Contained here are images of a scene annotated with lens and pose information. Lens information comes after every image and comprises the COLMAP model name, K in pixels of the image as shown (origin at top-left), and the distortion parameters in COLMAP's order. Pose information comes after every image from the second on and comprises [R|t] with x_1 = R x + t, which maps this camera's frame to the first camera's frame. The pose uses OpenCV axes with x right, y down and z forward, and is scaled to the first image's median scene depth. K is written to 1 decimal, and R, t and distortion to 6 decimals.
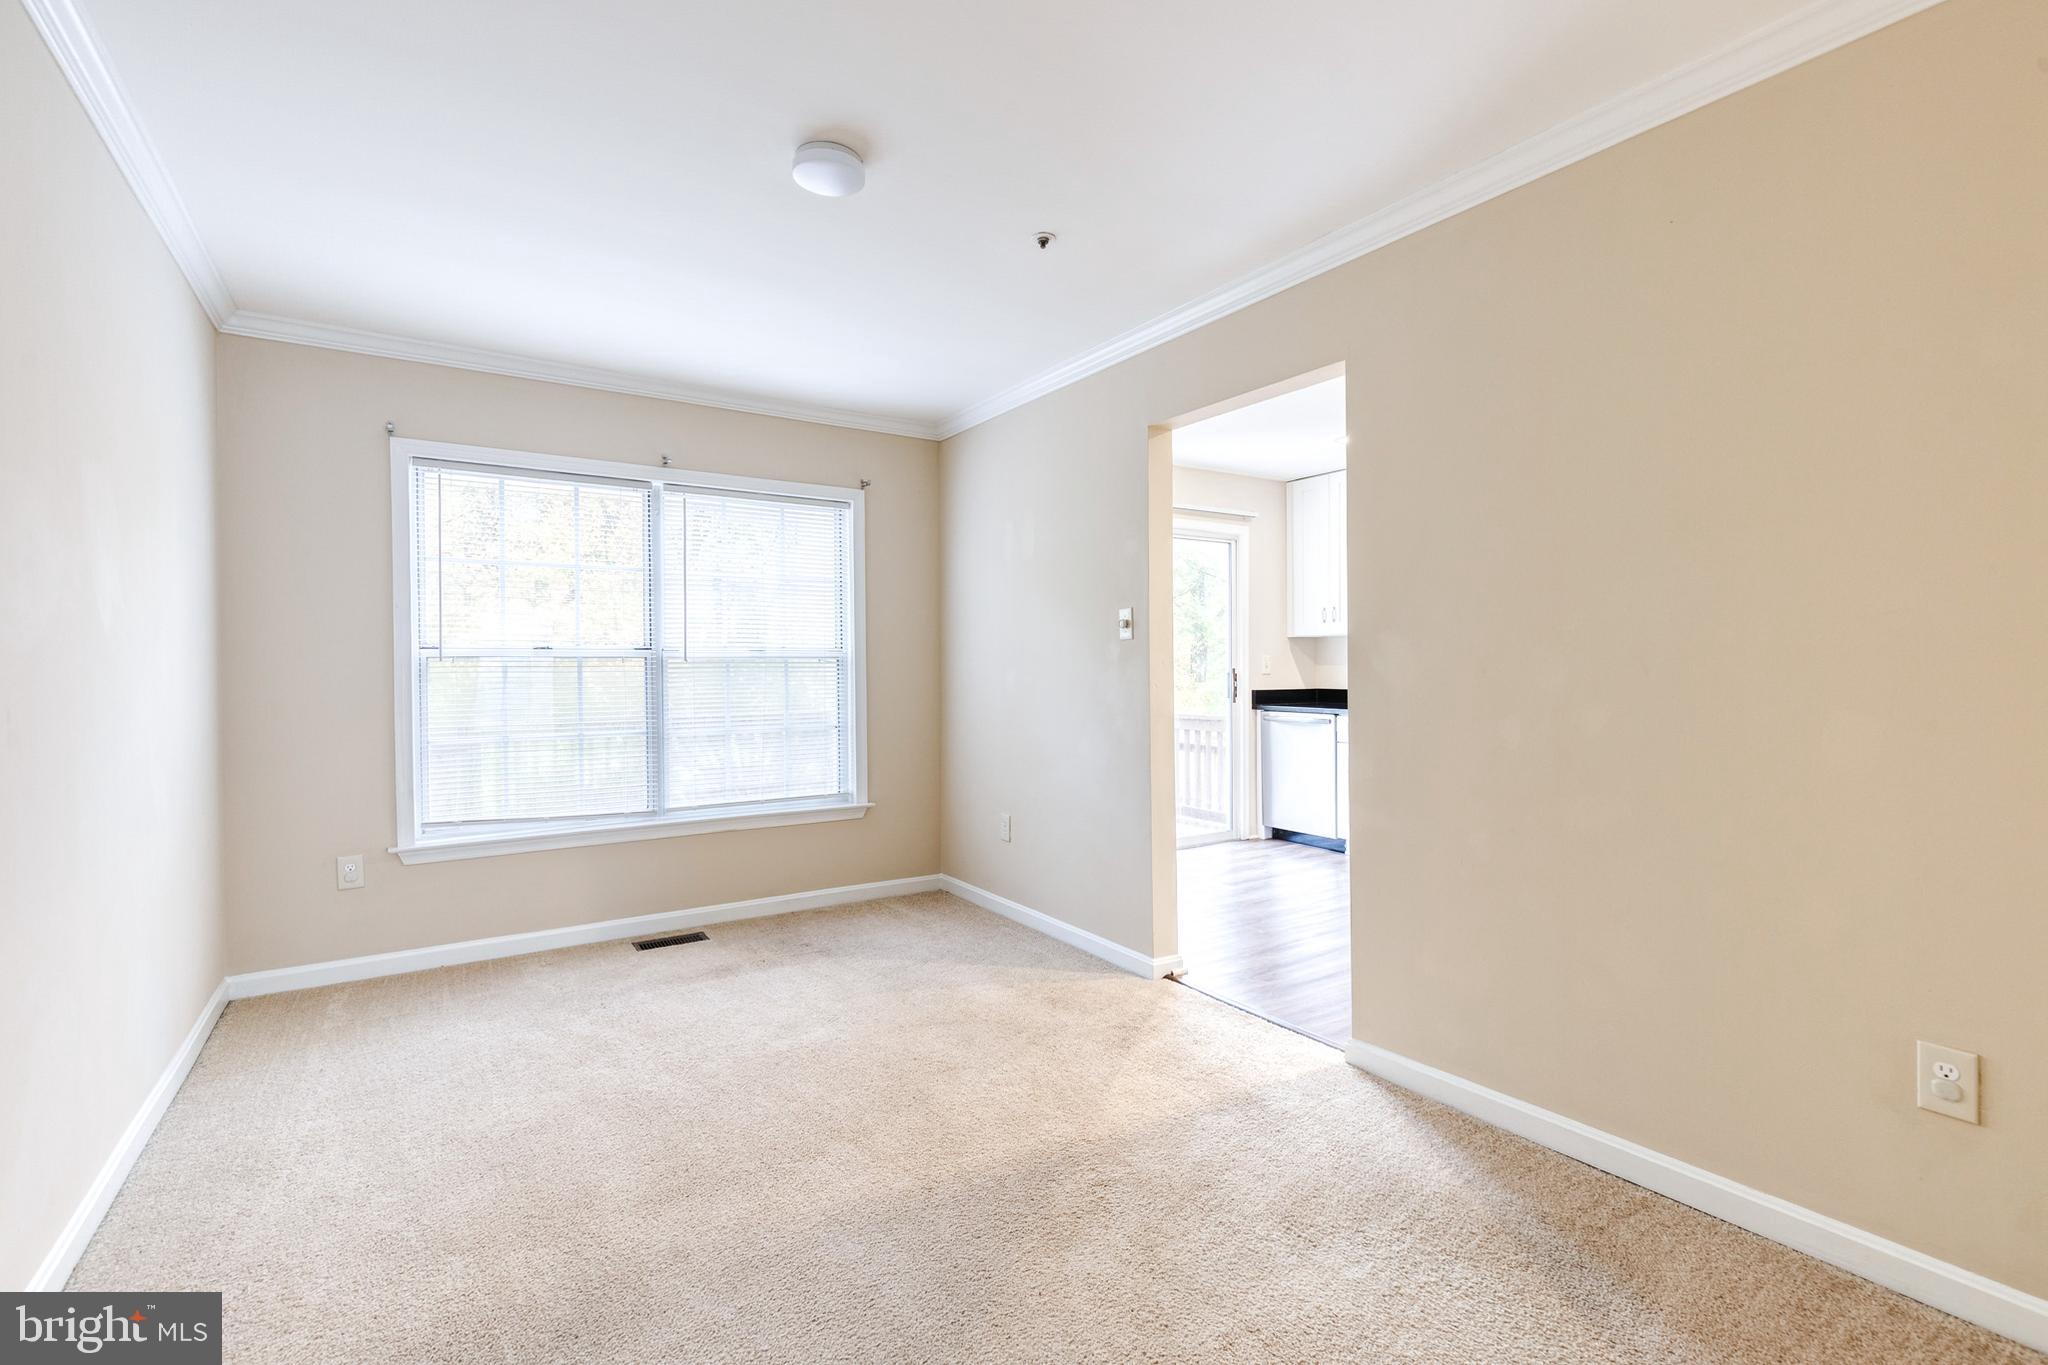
lens RADIAL K [[942.1, 0, 1052.5], [0, 942.1, 676.2], [0, 0, 1]] dist [0.012823, -0.000661]
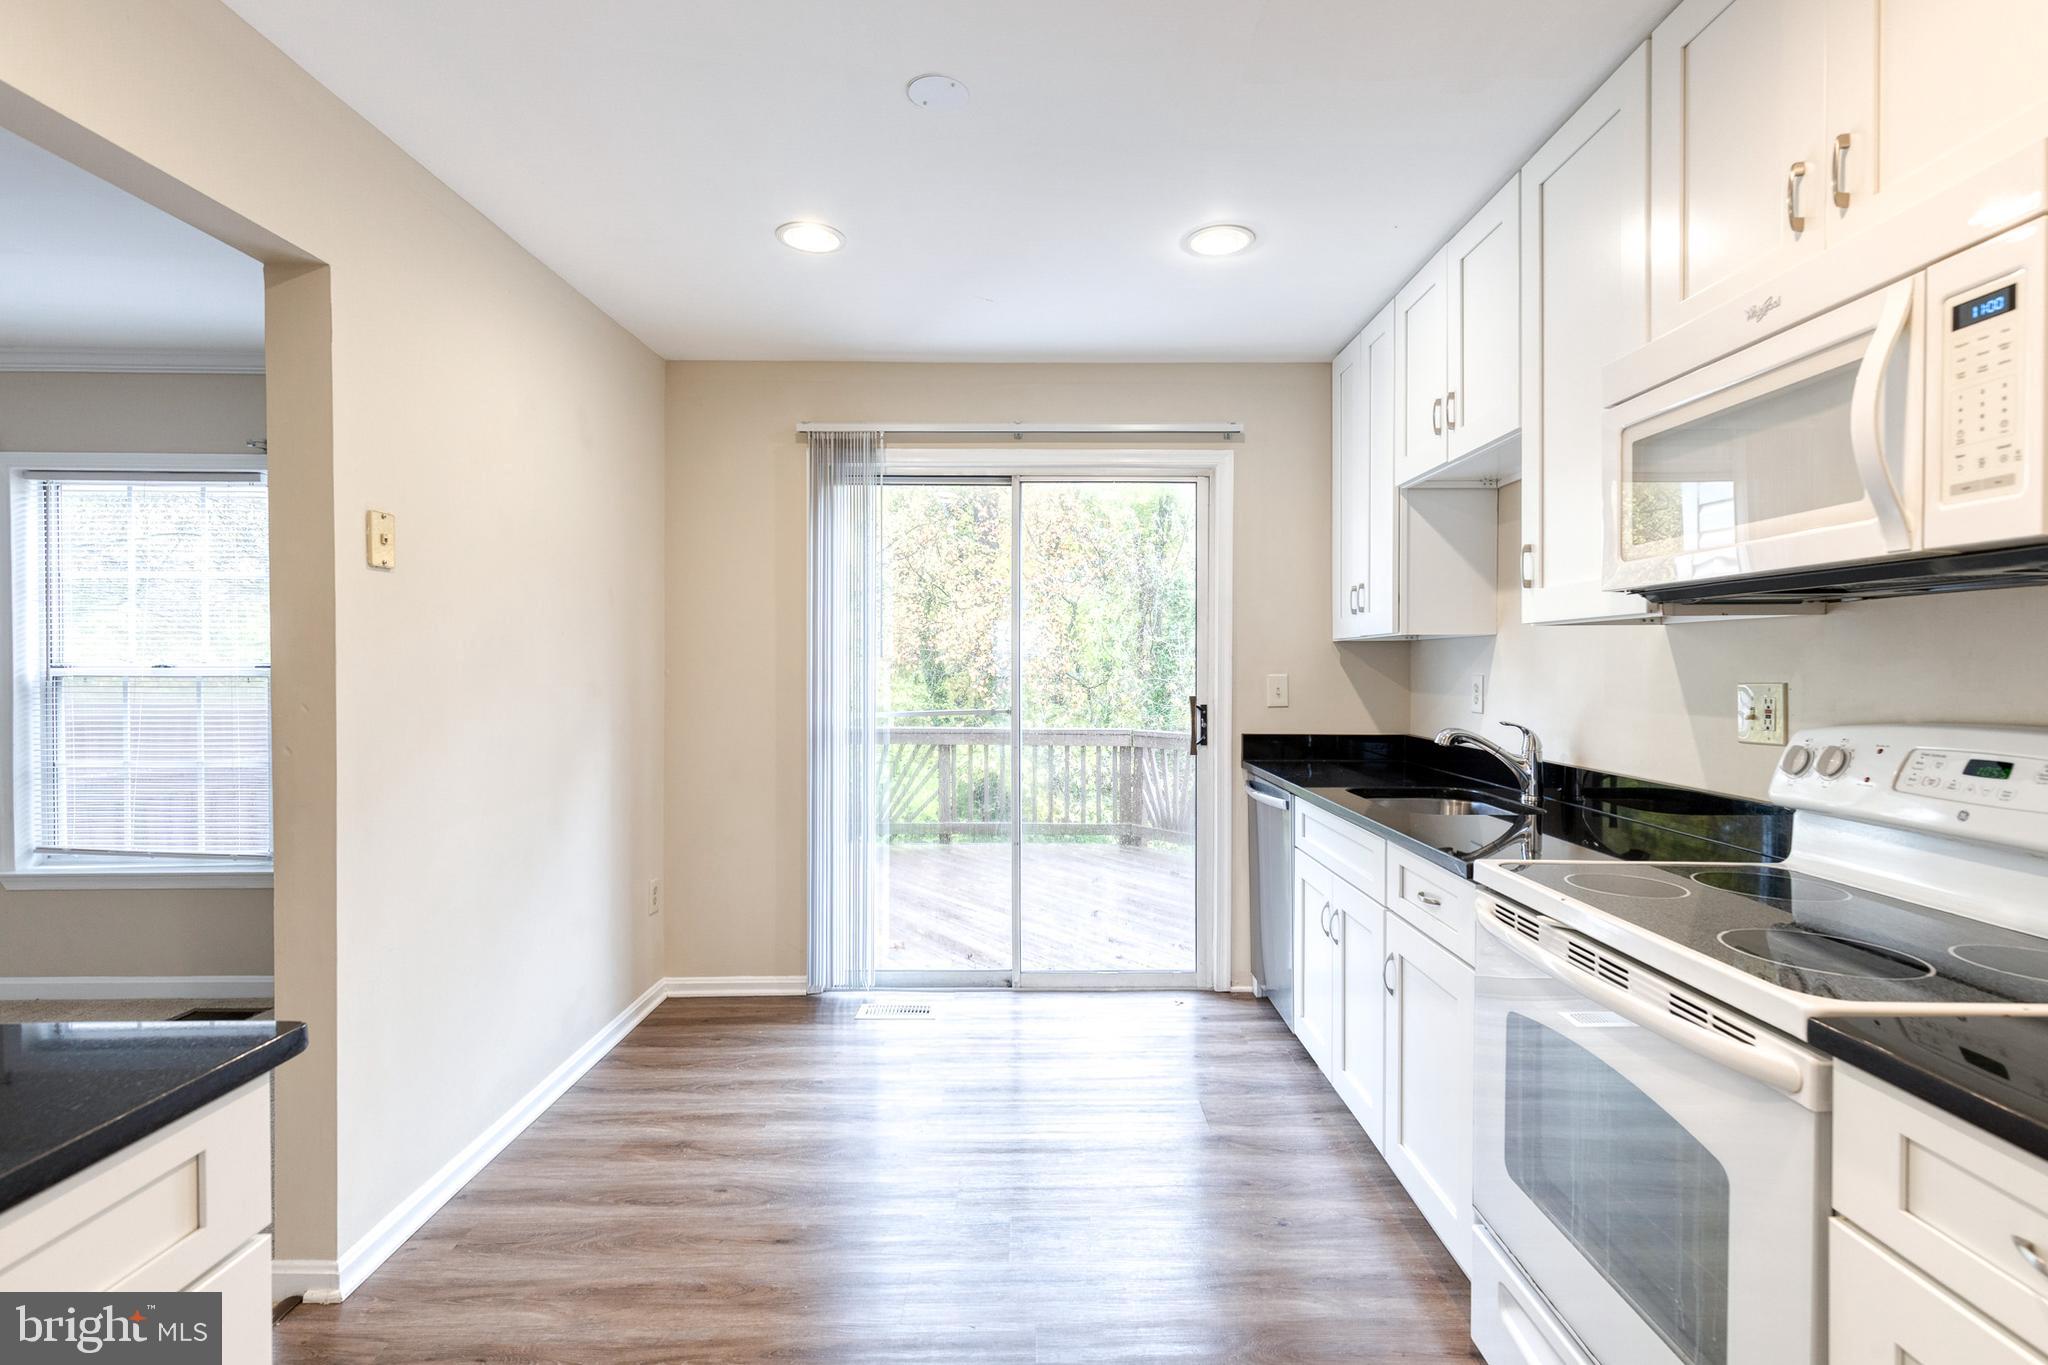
lens RADIAL K [[942.1, 0, 1052.5], [0, 942.1, 676.2], [0, 0, 1]] dist [0.012823, -0.000661]
pose [[0.830973, 0.012498, -0.556172, 0.440488], [-0.010392, 0.999922, 0.006944, -0.022833], [0.556215, 0.000009, 0.831038, 0.458830]]
